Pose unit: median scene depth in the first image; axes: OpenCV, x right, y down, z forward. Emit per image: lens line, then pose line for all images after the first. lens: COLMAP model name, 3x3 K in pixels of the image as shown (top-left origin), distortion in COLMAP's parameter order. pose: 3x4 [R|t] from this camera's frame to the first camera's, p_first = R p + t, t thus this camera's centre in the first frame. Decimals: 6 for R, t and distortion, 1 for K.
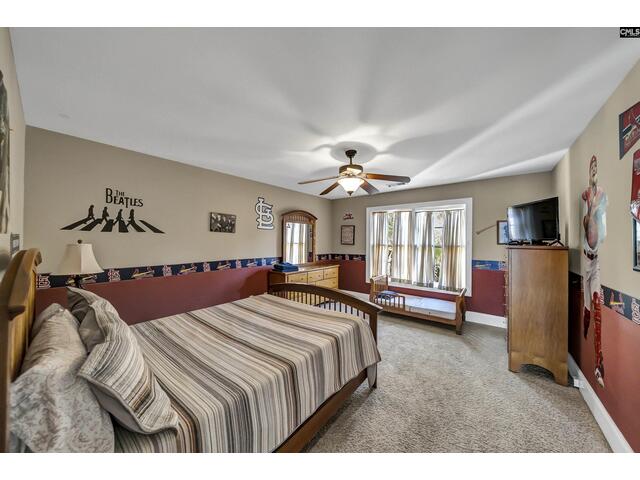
lens RADIAL K [[227.1, 0, 310.3], [0, 227.1, 239.8], [0, 0, 1]] dist [0.000676, 0.000041]
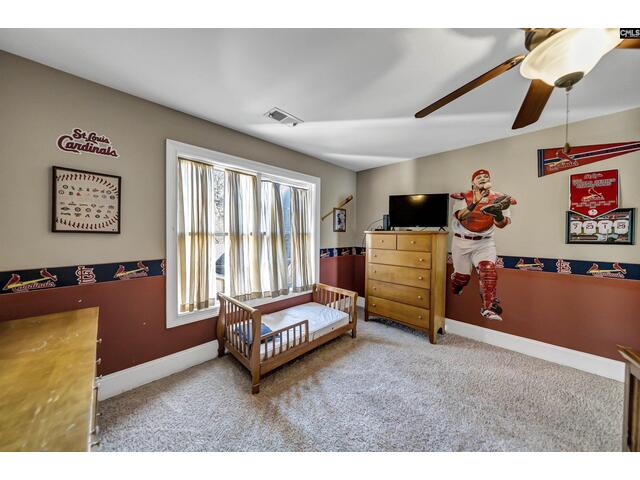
lens RADIAL K [[221.8, 0, 336.8], [0, 221.8, 238.3], [0, 0, 1]] dist [0.000955, 0.000081]
pose [[0.092094, -0.028844, 0.995333, -0.143155], [-0.009816, 0.999505, 0.029873, 0.020144], [-0.995702, -0.012522, 0.091765, 0.867470]]
